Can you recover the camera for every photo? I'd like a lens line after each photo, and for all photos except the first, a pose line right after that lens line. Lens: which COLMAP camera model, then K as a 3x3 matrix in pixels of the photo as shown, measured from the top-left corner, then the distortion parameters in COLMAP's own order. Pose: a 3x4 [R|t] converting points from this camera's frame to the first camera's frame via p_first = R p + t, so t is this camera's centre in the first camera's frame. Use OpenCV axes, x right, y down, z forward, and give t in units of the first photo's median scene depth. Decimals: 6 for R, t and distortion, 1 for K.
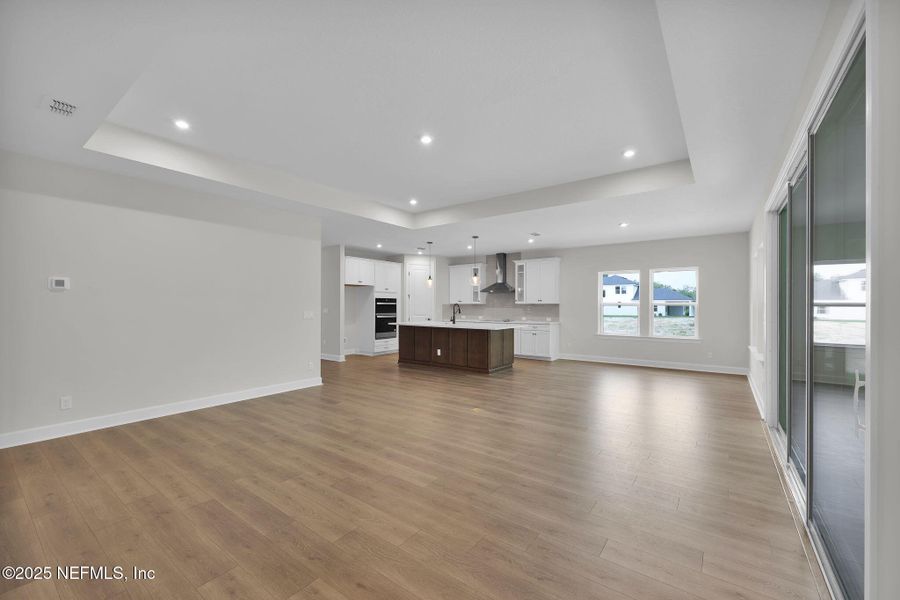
lens RADIAL K [[369.0, 0, 449.9], [0, 369.0, 301.3], [0, 0, 1]] dist [0.001743, -0.000021]
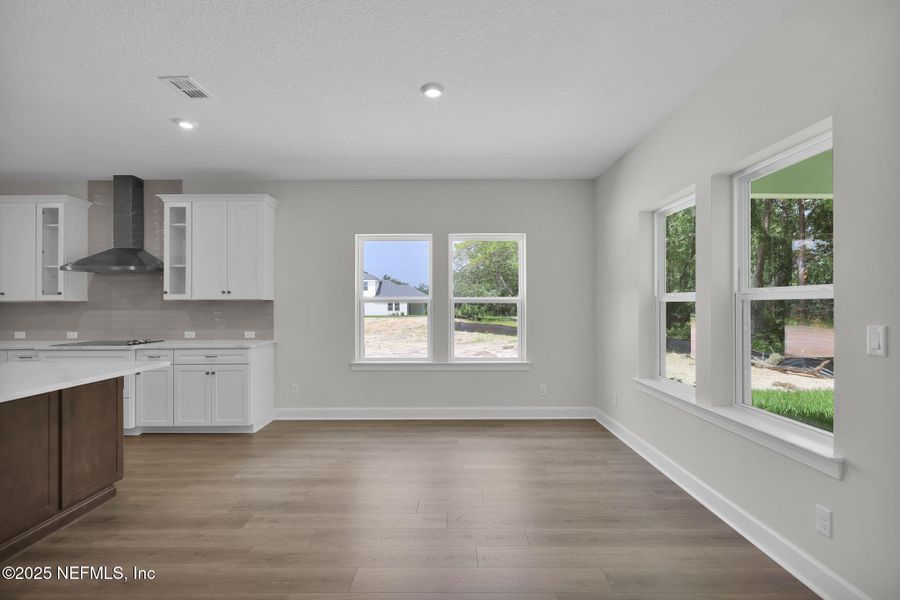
lens RADIAL K [[448.7, 0, 445.3], [0, 448.7, 302.4], [0, 0, 1]] dist [0.004180, -0.001319]
pose [[0.807334, -0.002998, 0.590087, 0.142387], [-0.001889, 0.999969, 0.007664, 0.005259], [-0.590092, -0.007302, 0.807303, 0.433197]]
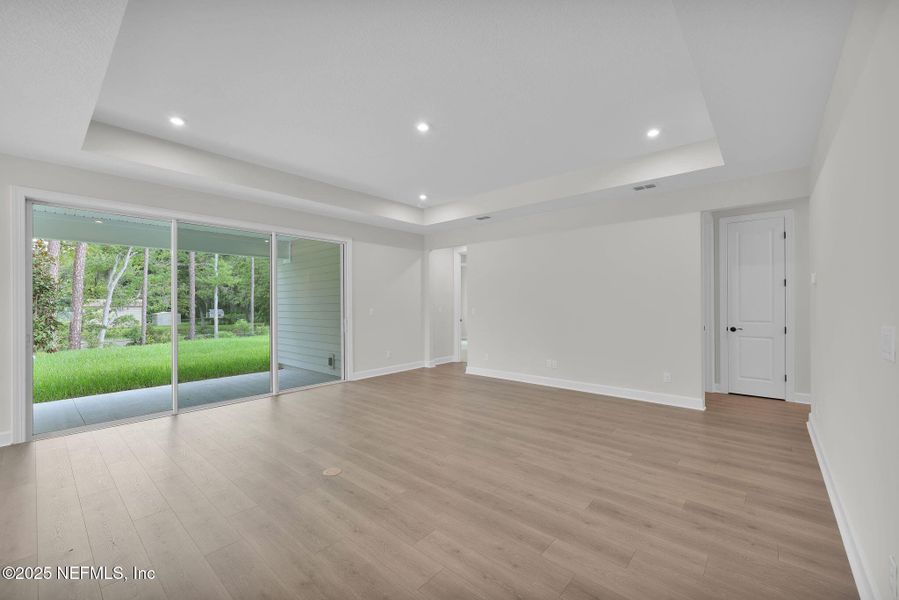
lens RADIAL K [[368.6, 0, 447.1], [0, 368.6, 301.4], [0, 0, 1]] dist [0.001743, -0.000021]
pose [[-0.996637, 0.003854, 0.081856, -0.084463], [0.002219, 0.999796, -0.020060, 0.009785], [-0.081916, -0.019811, -0.996442, 0.813526]]
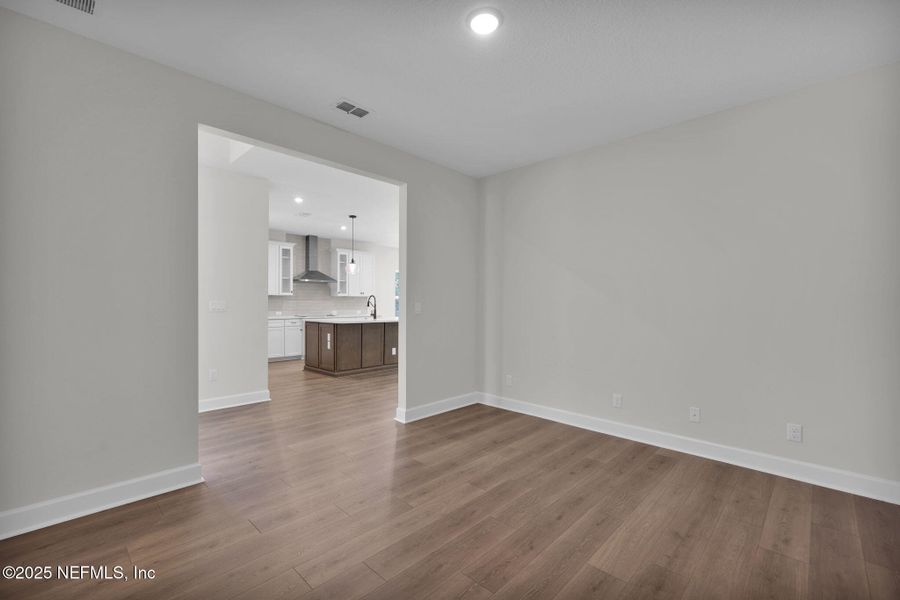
lens RADIAL K [[396.8, 0, 457.4], [0, 396.8, 296.3], [0, 0, 1]] dist [0.003237, 0.000290]
pose [[0.110795, 0.007056, 0.993818, -0.802462], [-0.015747, 0.999862, -0.005343, 0.009281], [-0.993718, -0.015057, 0.110891, 0.630898]]
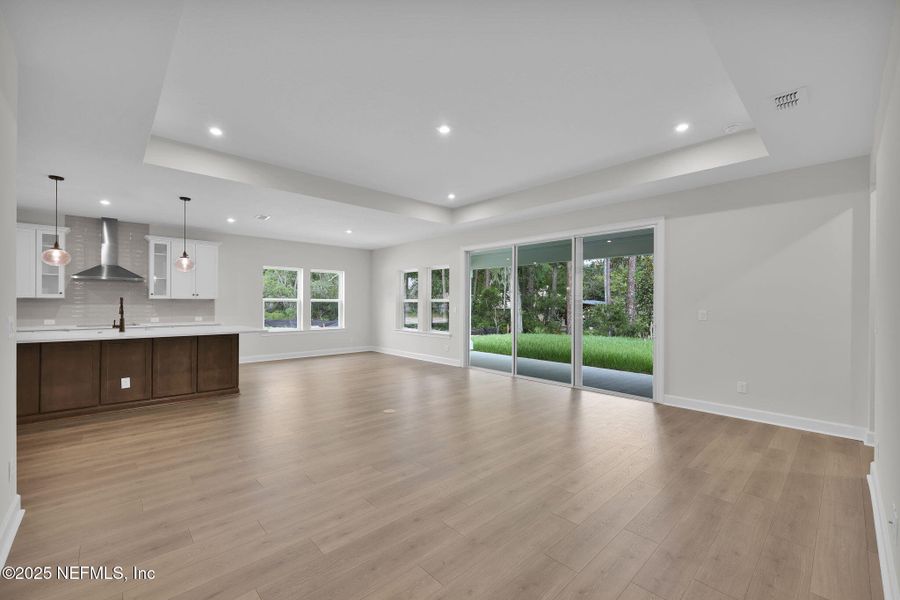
lens RADIAL K [[369.0, 0, 449.7], [0, 369.0, 305.5], [0, 0, 1]] dist [0.001743, -0.000021]
pose [[0.180861, -0.006574, 0.983487, -0.423692], [-0.016850, 0.999810, 0.009781, 0.003606], [-0.983364, -0.018341, 0.180716, 0.341258]]
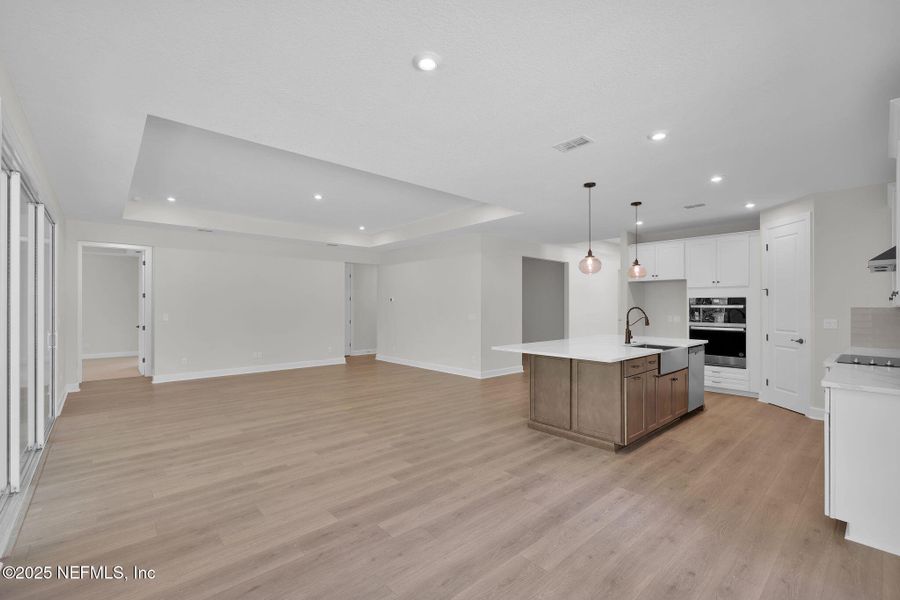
lens RADIAL K [[393.3, 0, 454.3], [0, 393.3, 302.9], [0, 0, 1]] dist [-0.000853, 0.000055]
pose [[-0.193621, -0.007089, -0.981051, 0.575595], [0.013019, 0.999867, -0.009794, 0.001600], [0.980990, -0.014669, -0.193503, 0.773804]]
